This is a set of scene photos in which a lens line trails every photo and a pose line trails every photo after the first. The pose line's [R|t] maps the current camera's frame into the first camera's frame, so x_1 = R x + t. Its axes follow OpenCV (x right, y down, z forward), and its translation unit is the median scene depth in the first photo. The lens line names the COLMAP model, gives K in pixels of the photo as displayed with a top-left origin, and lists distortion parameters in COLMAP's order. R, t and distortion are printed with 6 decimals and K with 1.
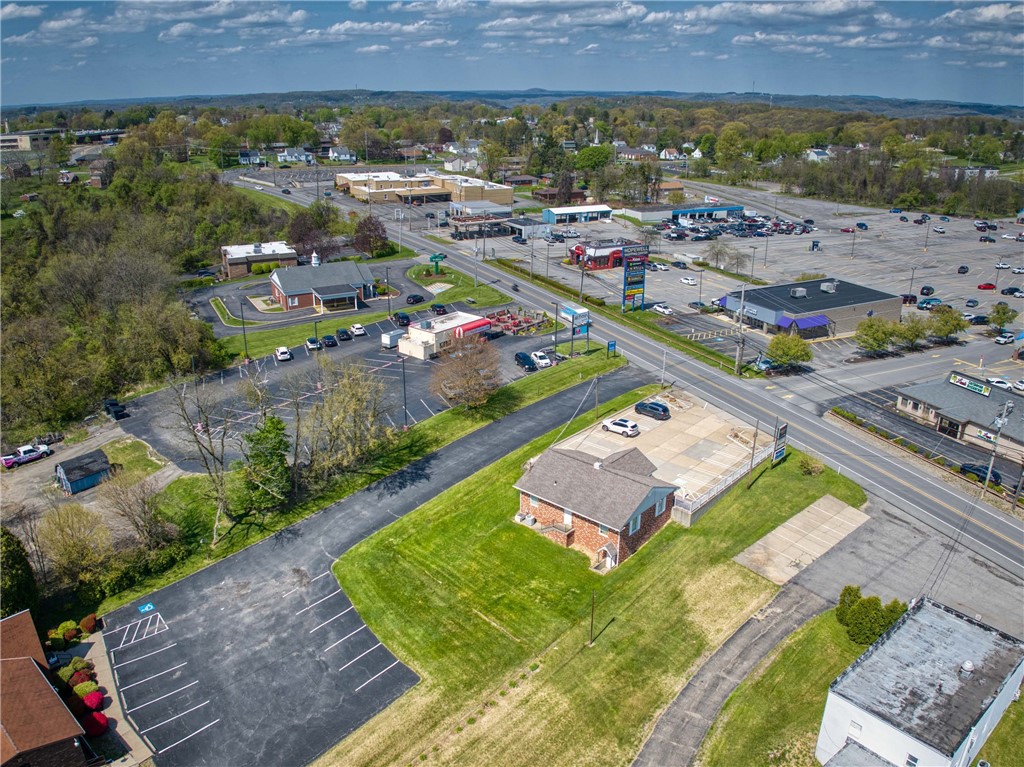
lens RADIAL K [[783.8, 0, 512.0], [0, 783.8, 383.5], [0, 0, 1]] dist [-0.064312, -0.080679]
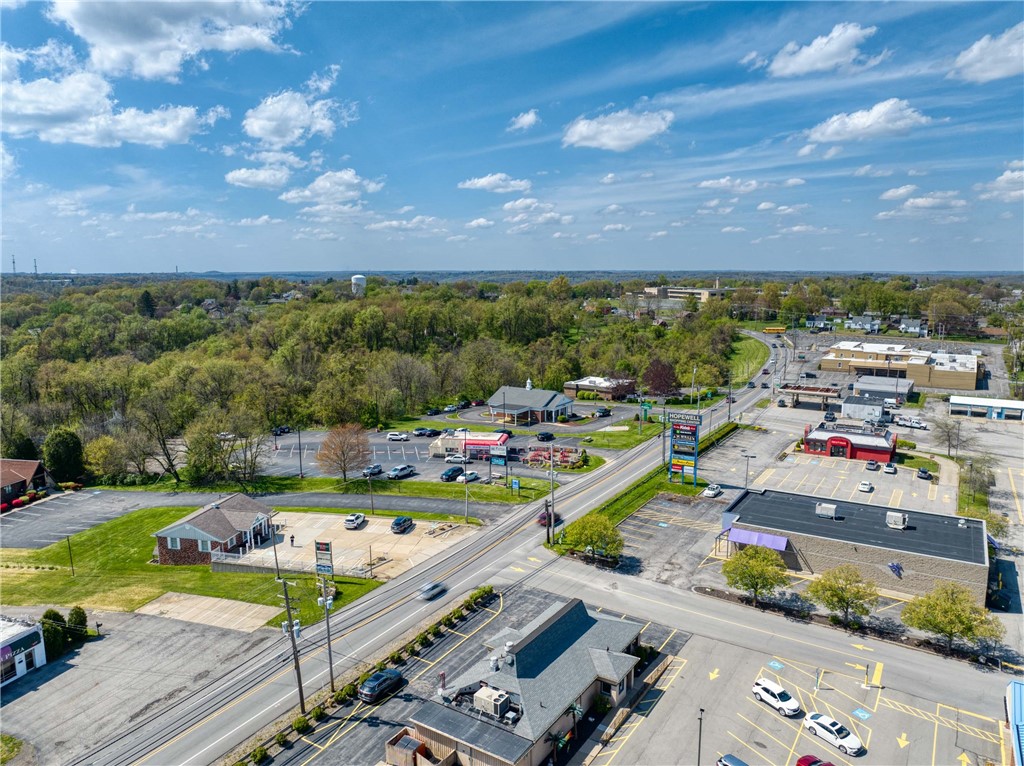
lens RADIAL K [[725.4, 0, 515.3], [0, 725.4, 364.5], [0, 0, 1]] dist [-0.036381, -0.001470]
pose [[0.512974, 0.110388, -0.851277, 1.208394], [-0.302175, 0.951443, -0.058712, -0.185269], [0.803460, 0.287352, 0.521421, 0.571265]]
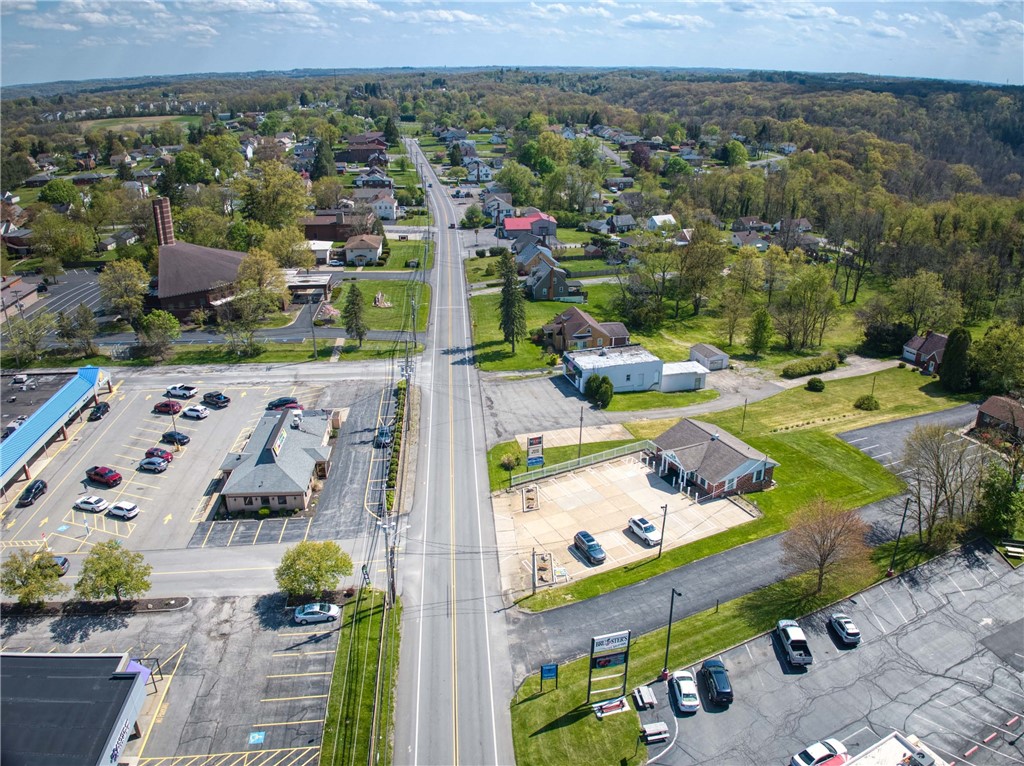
lens RADIAL K [[757.2, 0, 512.0], [0, 757.2, 383.0], [0, 0, 1]] dist [-0.079567, -0.067383]
pose [[-0.925812, -0.145918, 0.348683, 0.000643], [0.137356, 0.729540, 0.670004, -0.701015], [-0.352144, 0.668191, -0.655374, 1.560304]]
